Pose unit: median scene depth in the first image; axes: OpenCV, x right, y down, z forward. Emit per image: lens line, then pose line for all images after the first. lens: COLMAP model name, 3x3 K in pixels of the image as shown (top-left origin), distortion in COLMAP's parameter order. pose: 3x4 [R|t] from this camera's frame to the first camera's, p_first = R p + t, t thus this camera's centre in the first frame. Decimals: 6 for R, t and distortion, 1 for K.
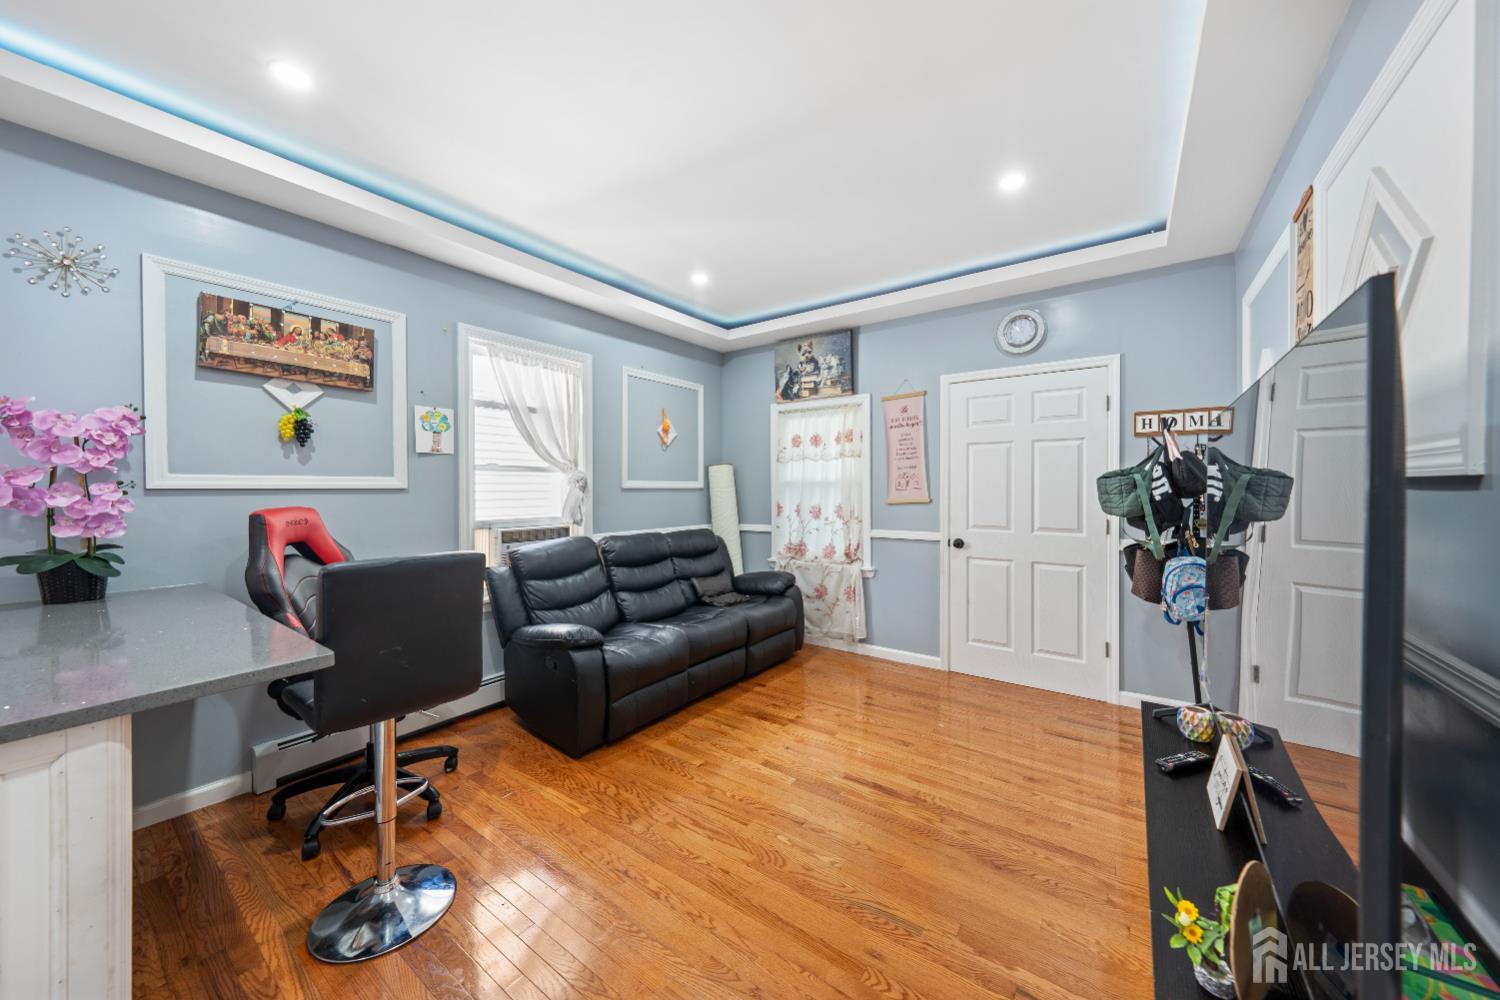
lens RADIAL K [[528.5, 0, 745.7], [0, 528.5, 495.4], [0, 0, 1]] dist [-0.000795, 0.000038]
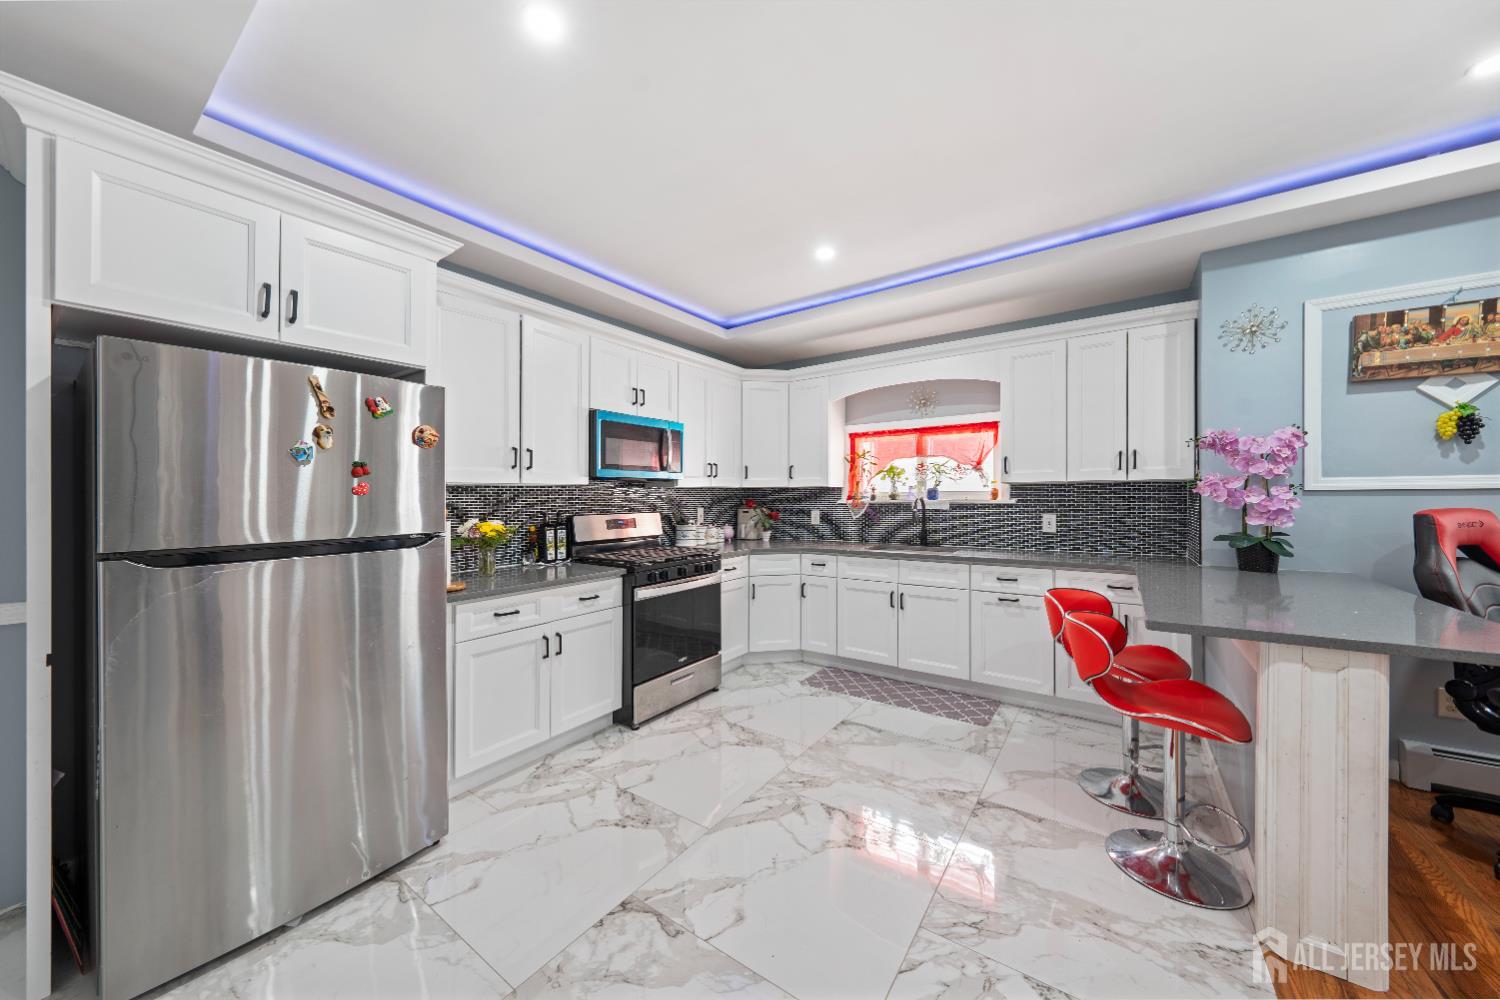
lens RADIAL K [[518.0, 0, 744.2], [0, 518.0, 497.1], [0, 0, 1]] dist [-0.000624, 0.000084]
pose [[0.011758, 0.005320, -0.999917, 0.049075], [-0.005262, 0.999972, 0.005258, 0.003029], [0.999917, 0.005199, 0.011786, -0.238502]]
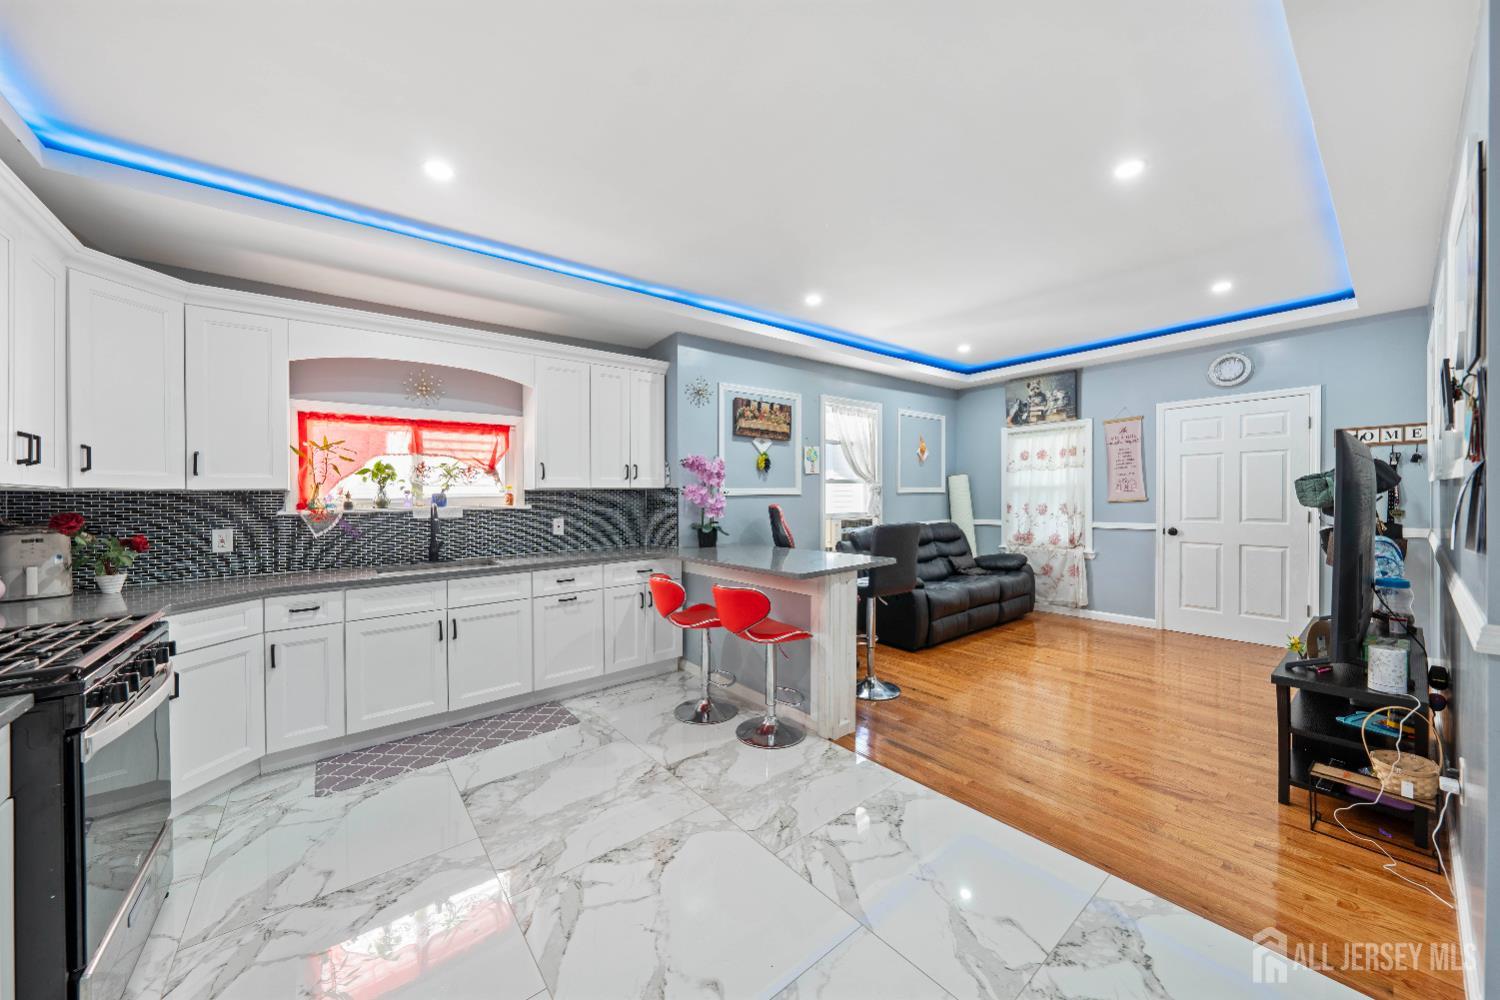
lens RADIAL K [[528.1, 0, 747.8], [0, 528.1, 508.9], [0, 0, 1]] dist [0.000545, 0.000075]
pose [[0.964501, -0.006033, -0.264009, -0.341085], [0.009520, 0.999884, 0.011930, 0.011282], [0.263907, -0.014020, 0.964446, -0.689459]]
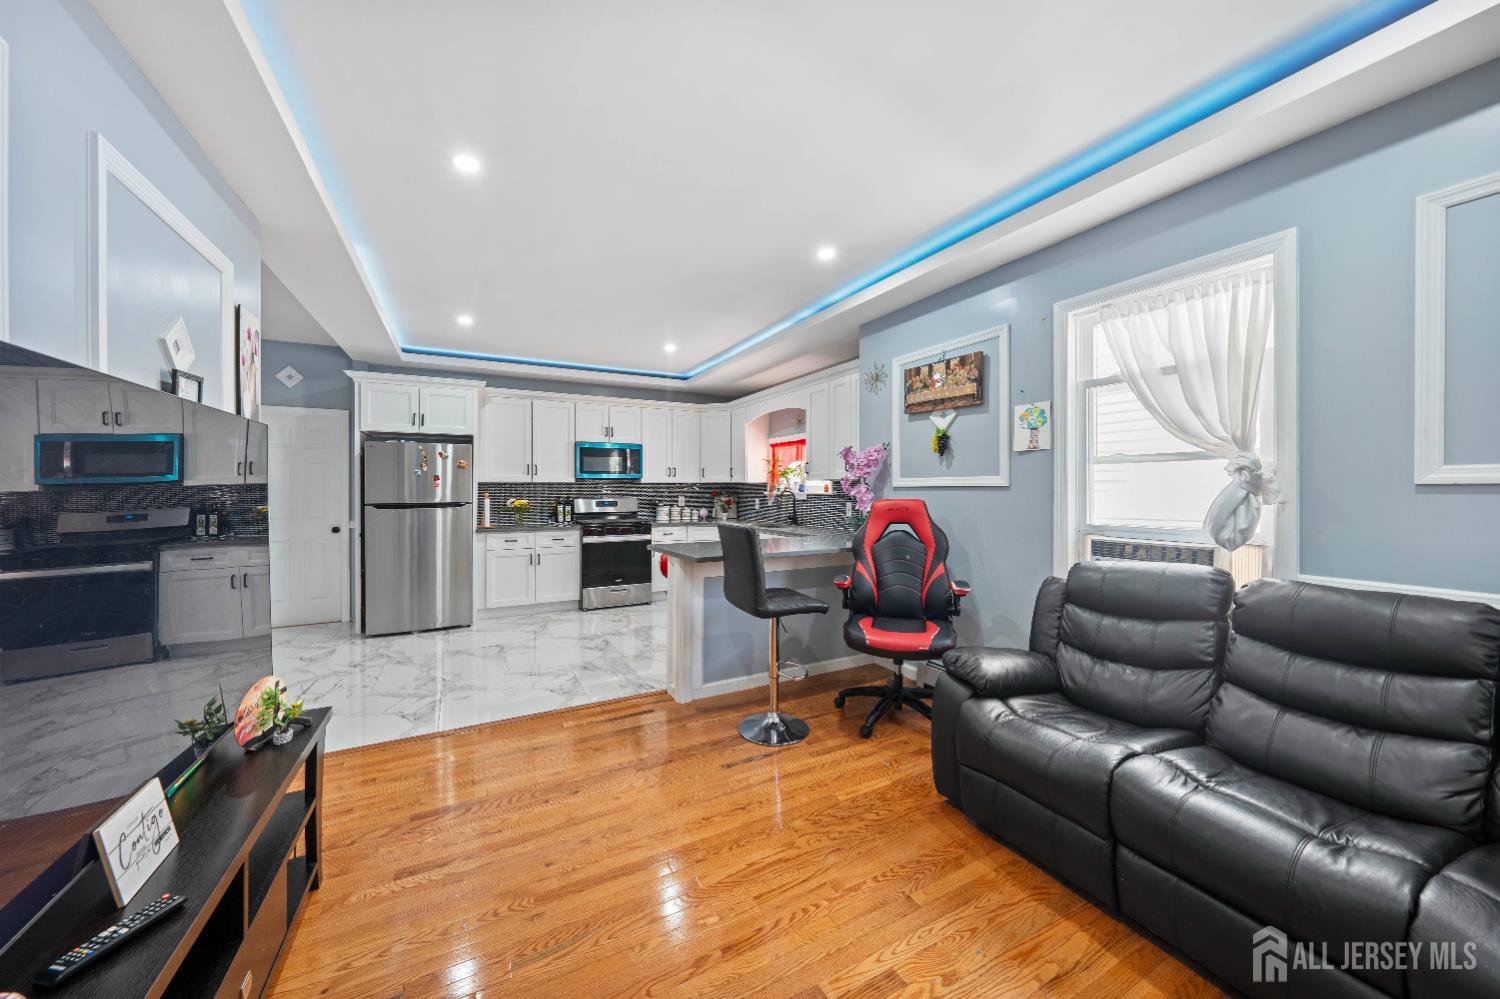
lens RADIAL K [[539.4, 0, 749.9], [0, 539.4, 491.1], [0, 0, 1]] dist [0.000710, 0.000024]
pose [[-0.445959, 0.007215, -0.895024, 0.540845], [-0.008795, 0.999884, 0.012443, -0.012068], [0.895010, 0.013421, -0.445844, 0.980798]]
